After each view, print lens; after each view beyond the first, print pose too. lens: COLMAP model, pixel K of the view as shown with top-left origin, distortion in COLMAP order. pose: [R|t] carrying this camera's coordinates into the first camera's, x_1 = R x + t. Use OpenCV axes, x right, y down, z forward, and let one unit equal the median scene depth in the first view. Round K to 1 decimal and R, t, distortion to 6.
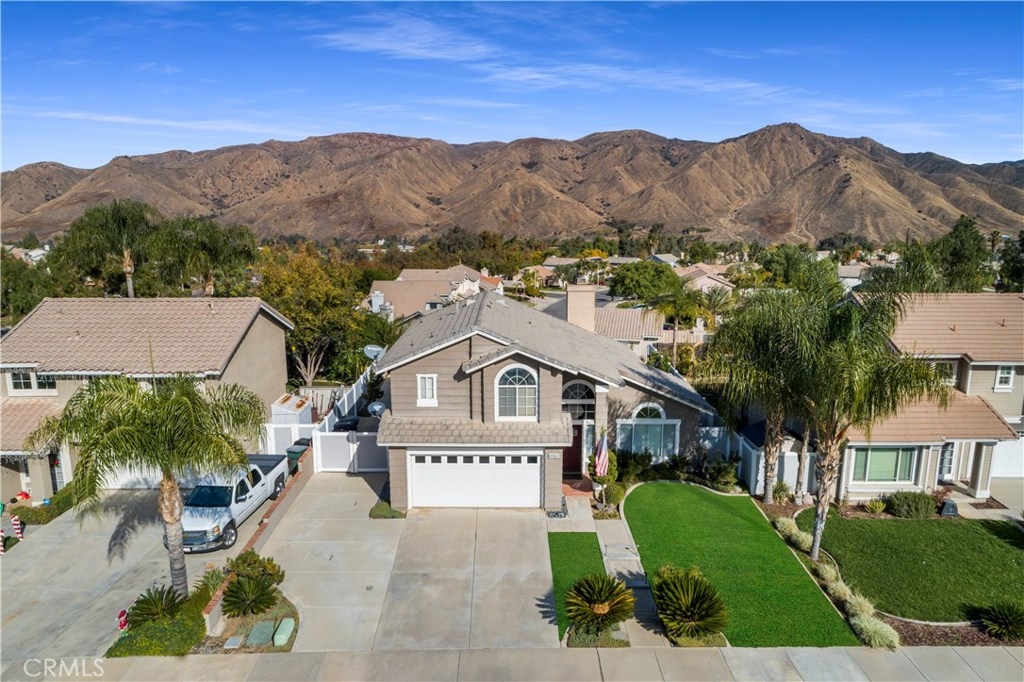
lens RADIAL K [[698.1, 0, 518.9], [0, 698.1, 333.9], [0, 0, 1]] dist [-0.012928, 0.012141]
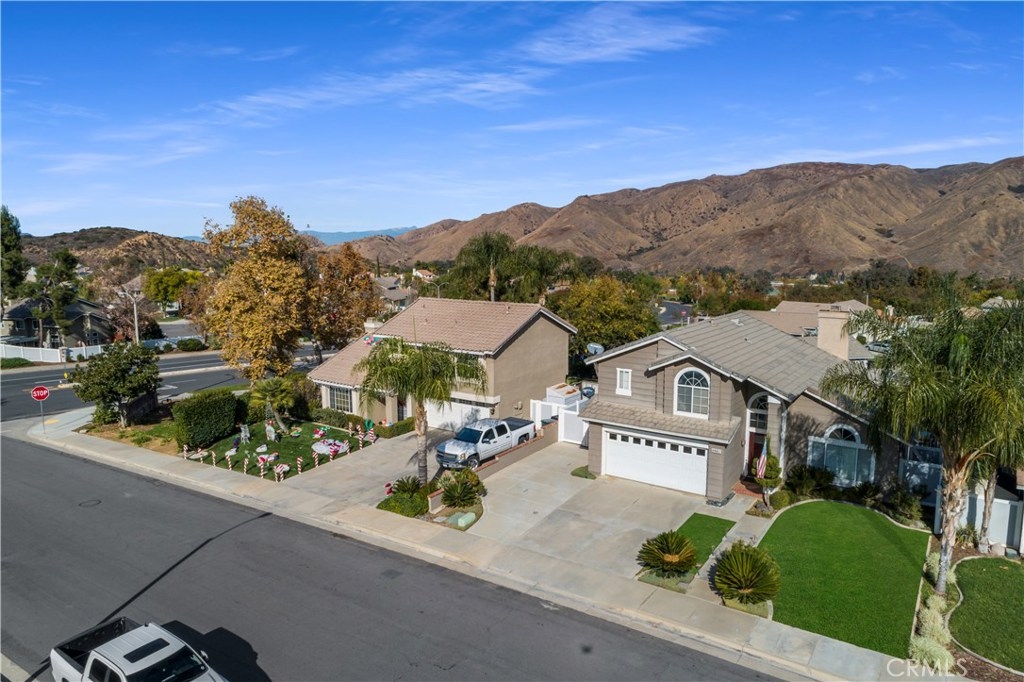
lens RADIAL K [[698.1, 0, 508.1], [0, 698.1, 341.5], [0, 0, 1]] dist [-0.012928, 0.012141]
pose [[0.816651, 0.081764, -0.571310, 0.356233], [-0.101843, 0.994795, -0.003206, 0.030594], [0.568075, 0.060802, 0.820728, -0.121924]]
